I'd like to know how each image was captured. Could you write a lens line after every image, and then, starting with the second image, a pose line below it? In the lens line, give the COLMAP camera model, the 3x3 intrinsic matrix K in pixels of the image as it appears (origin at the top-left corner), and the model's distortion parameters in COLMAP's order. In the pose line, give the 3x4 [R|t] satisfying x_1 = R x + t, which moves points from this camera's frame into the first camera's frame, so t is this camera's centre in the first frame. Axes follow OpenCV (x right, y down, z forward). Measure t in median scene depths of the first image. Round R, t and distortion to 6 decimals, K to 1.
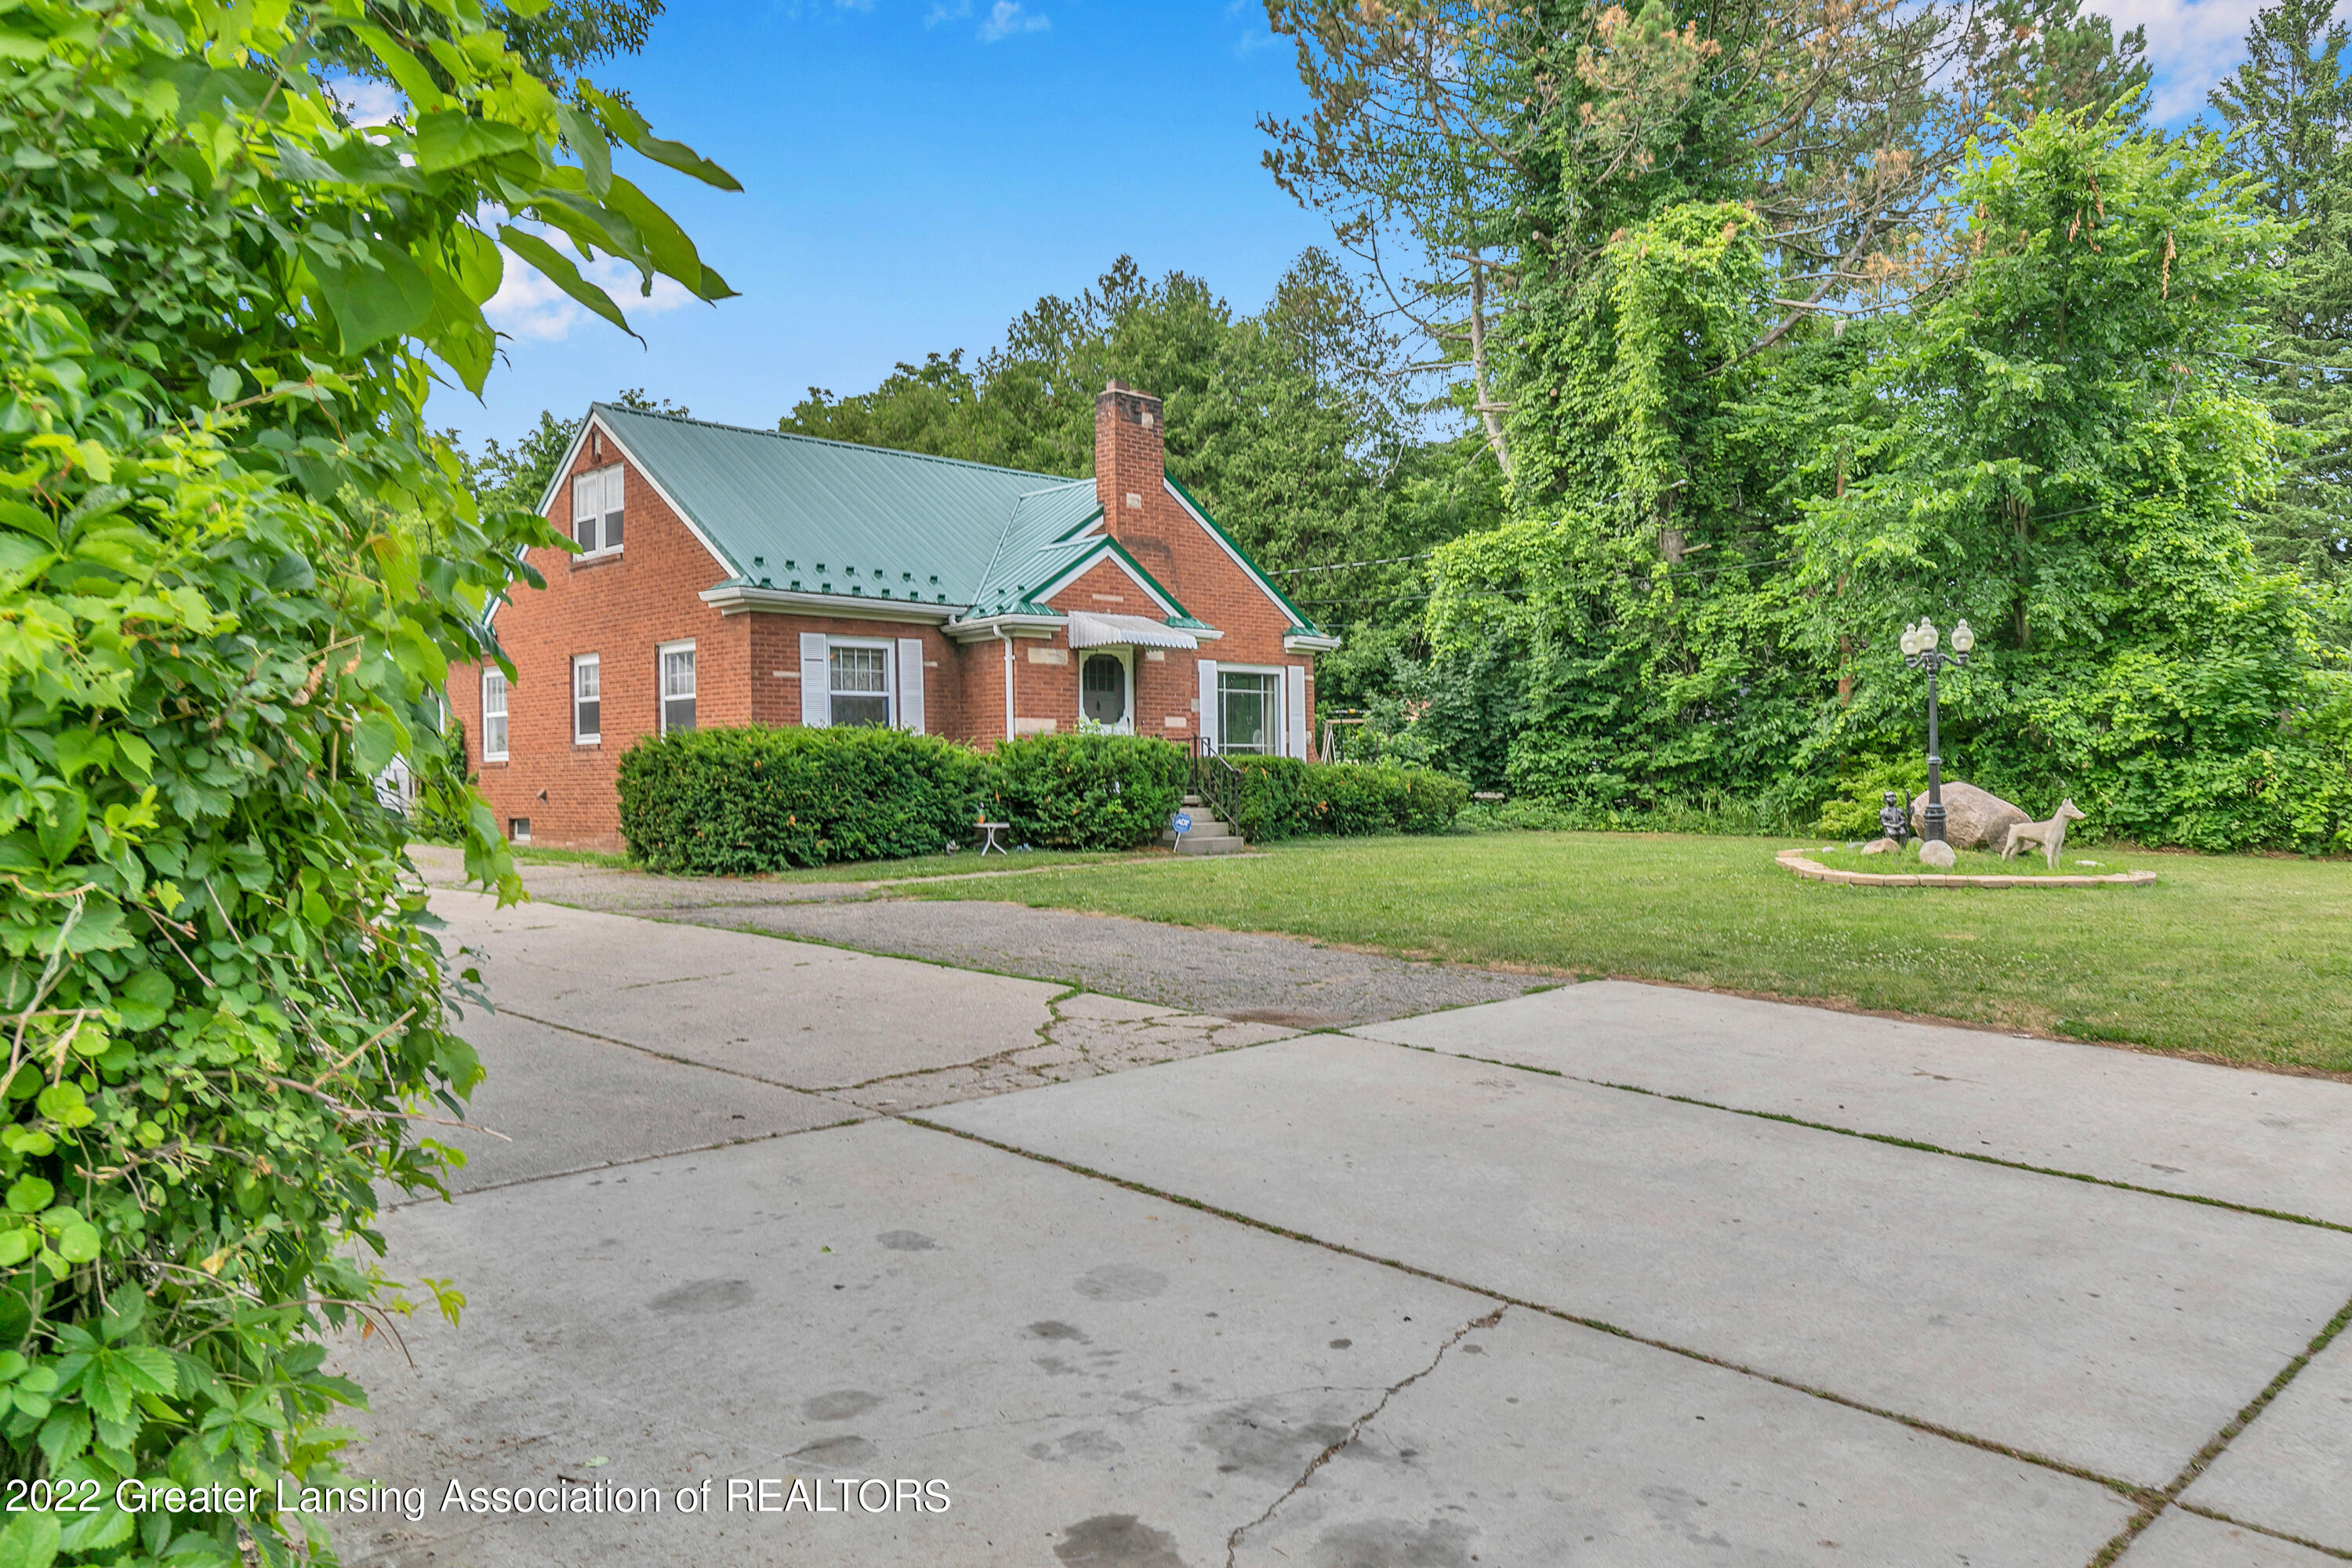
lens RADIAL K [[1687.4, 0, 1173.7], [0, 1687.4, 780.3], [0, 0, 1]] dist [0.005112, 0.000924]
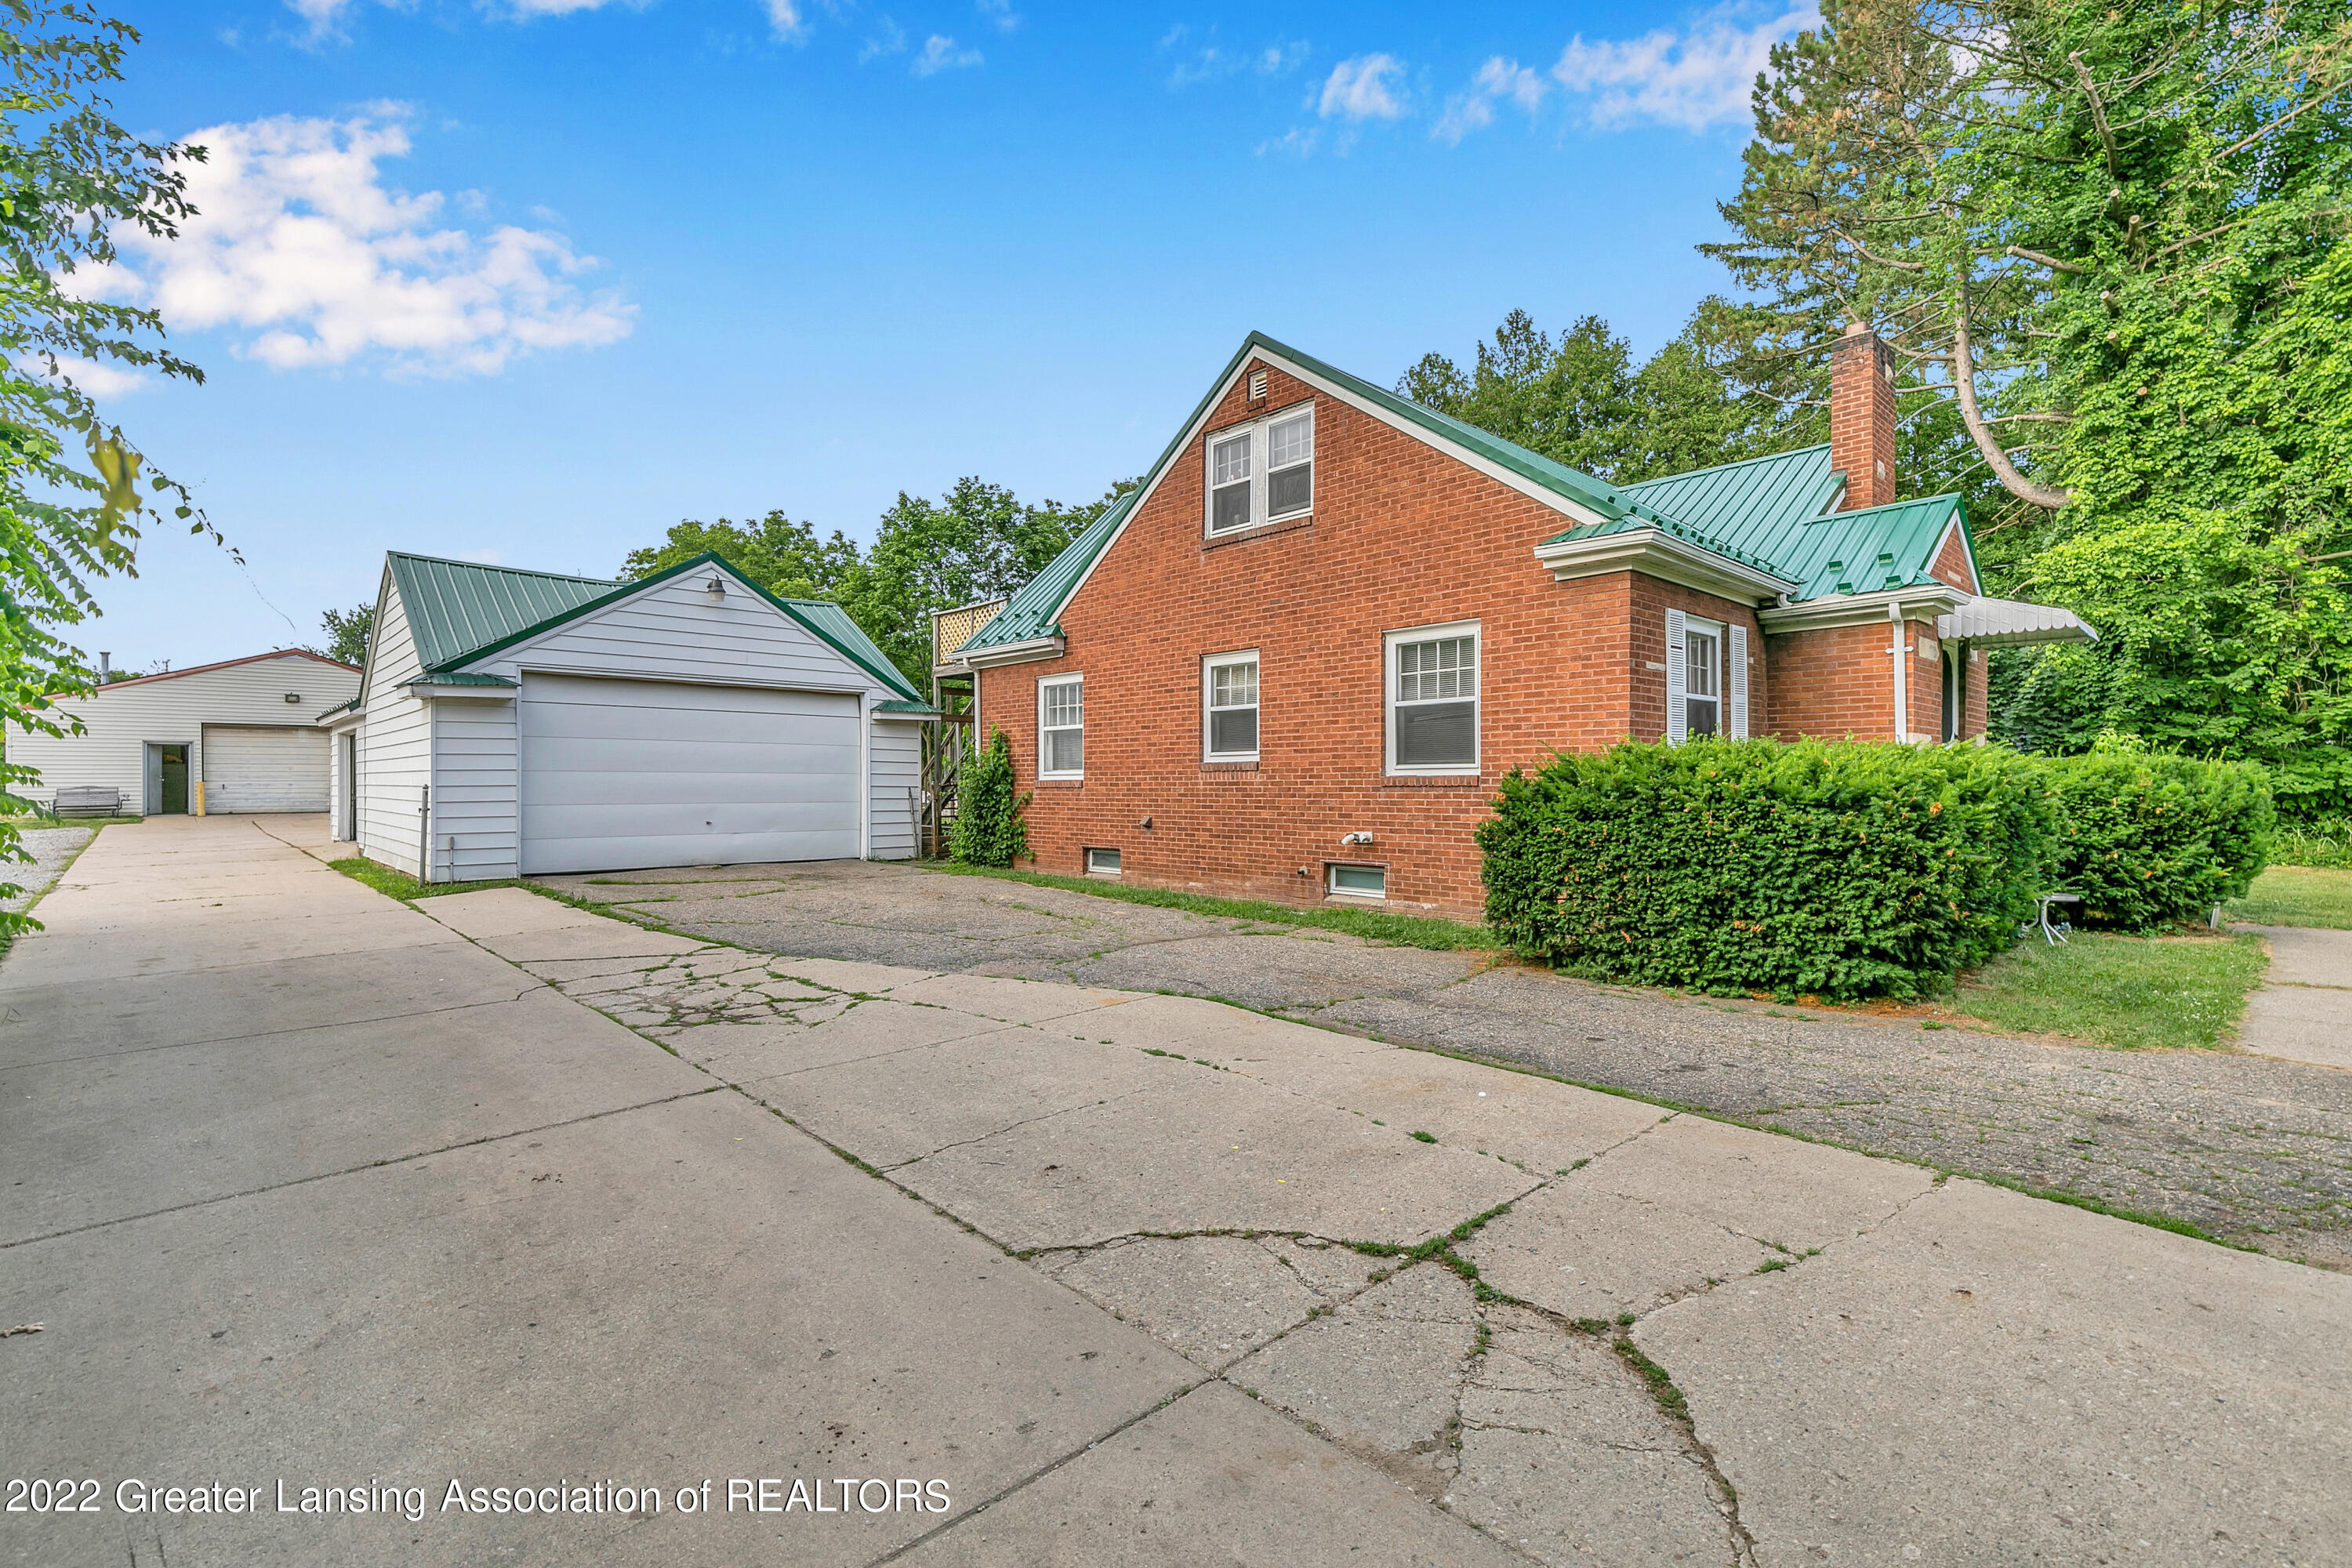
lens RADIAL K [[1075.4, 0, 1180.3], [0, 1075.4, 781.1], [0, 0, 1]] dist [-0.003410, 0.000144]
pose [[0.999758, 0.006894, -0.020868, -0.331966], [-0.006873, 0.999976, 0.001057, -0.012199], [0.020875, -0.000913, 0.999782, 0.447615]]
